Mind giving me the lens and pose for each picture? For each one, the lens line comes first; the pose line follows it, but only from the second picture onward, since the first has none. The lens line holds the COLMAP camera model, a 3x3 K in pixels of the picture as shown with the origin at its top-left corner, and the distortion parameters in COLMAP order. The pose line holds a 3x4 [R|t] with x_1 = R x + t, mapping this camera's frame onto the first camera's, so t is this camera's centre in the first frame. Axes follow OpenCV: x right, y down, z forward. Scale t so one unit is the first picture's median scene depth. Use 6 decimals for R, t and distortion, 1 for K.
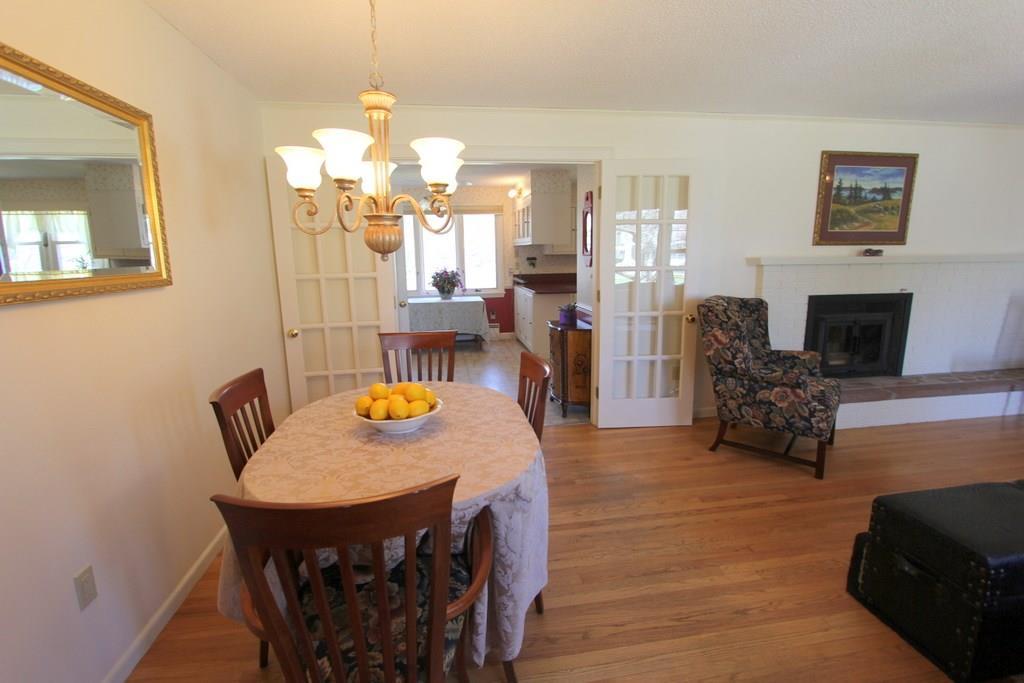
lens RADIAL K [[474.0, 0, 511.9], [0, 474.0, 341.3], [0, 0, 1]] dist [-0.018121, 0.002350]
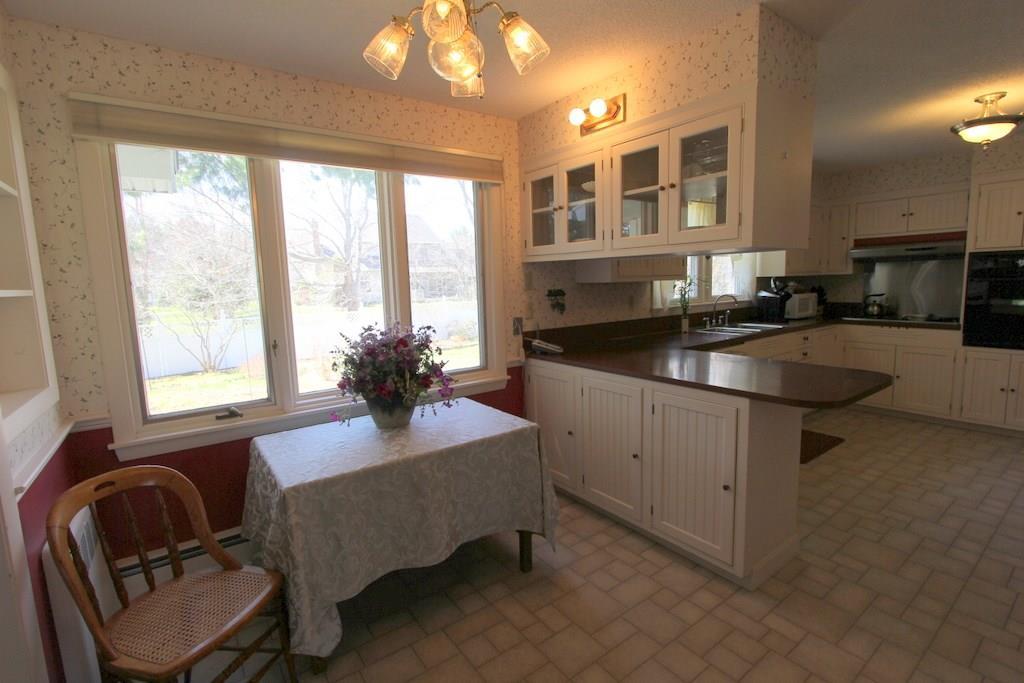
lens RADIAL K [[474.0, 0, 509.3], [0, 474.0, 338.5], [0, 0, 1]] dist [-0.018121, 0.002350]
pose [[0.892594, -0.059455, 0.446924, -0.193566], [0.093340, 0.994160, -0.054164, -0.113838], [-0.441093, 0.090063, 0.892931, 0.636307]]
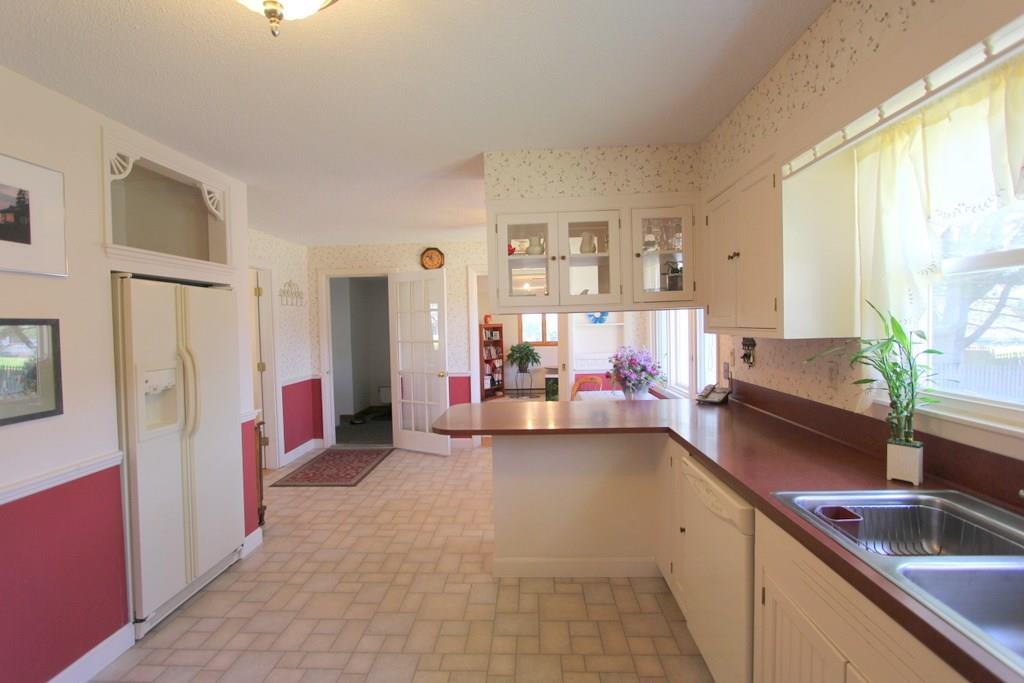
lens RADIAL K [[474.0, 0, 509.9], [0, 474.0, 339.6], [0, 0, 1]] dist [-0.018121, 0.002350]
pose [[-0.204911, 0.058511, -0.977030, 0.438702], [-0.151759, 0.984241, 0.090771, -0.182031], [0.966944, 0.166873, -0.192802, 0.891812]]
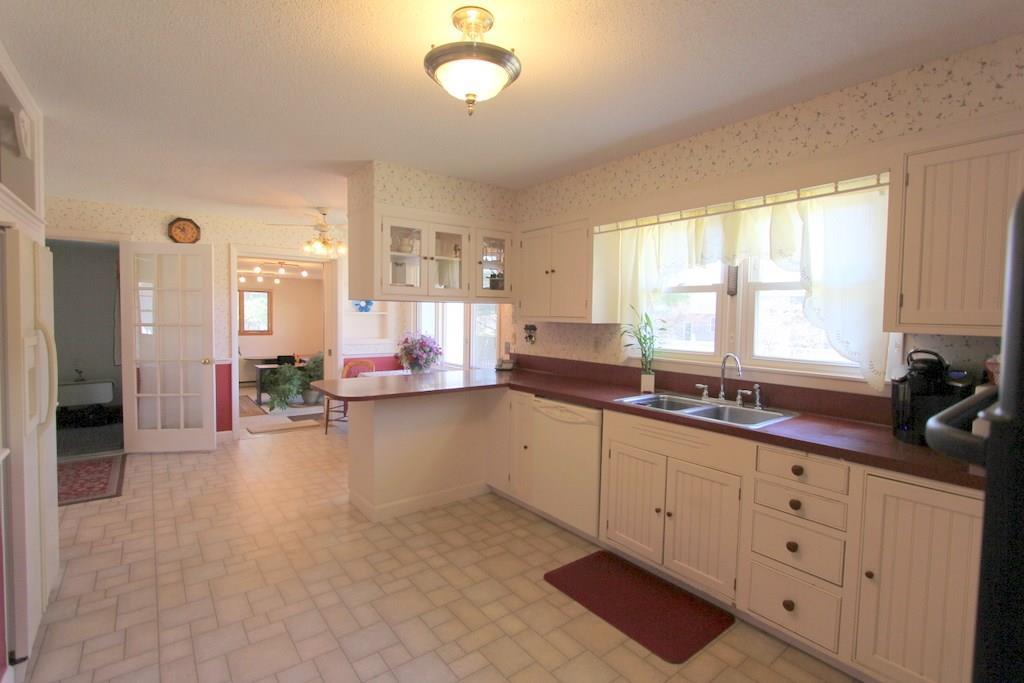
lens RADIAL K [[474.0, 0, 510.7], [0, 474.0, 341.5], [0, 0, 1]] dist [-0.018121, 0.002350]
pose [[0.475032, 0.077188, -0.876577, 0.517352], [-0.184370, 0.982766, -0.013375, -0.147270], [0.860437, 0.167967, 0.481077, 0.717653]]
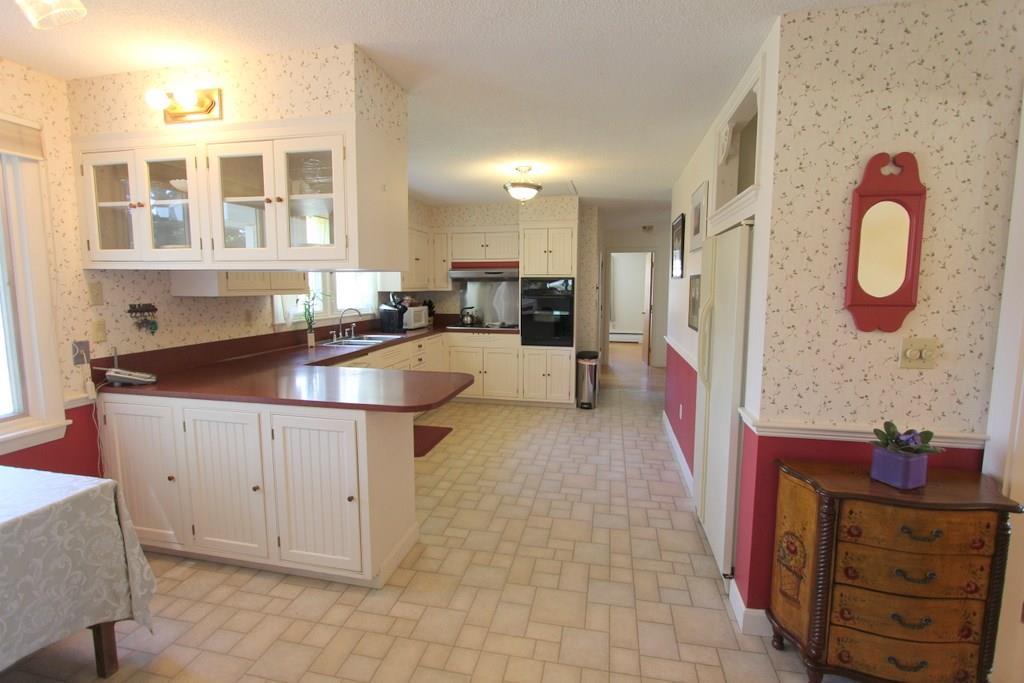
lens RADIAL K [[474.0, 0, 511.8], [0, 474.0, 338.7], [0, 0, 1]] dist [-0.018121, 0.002350]
pose [[0.358042, -0.081833, 0.930113, -0.185569], [0.161926, 0.986500, 0.024462, -0.116958], [-0.919558, 0.141851, 0.366459, 0.626366]]
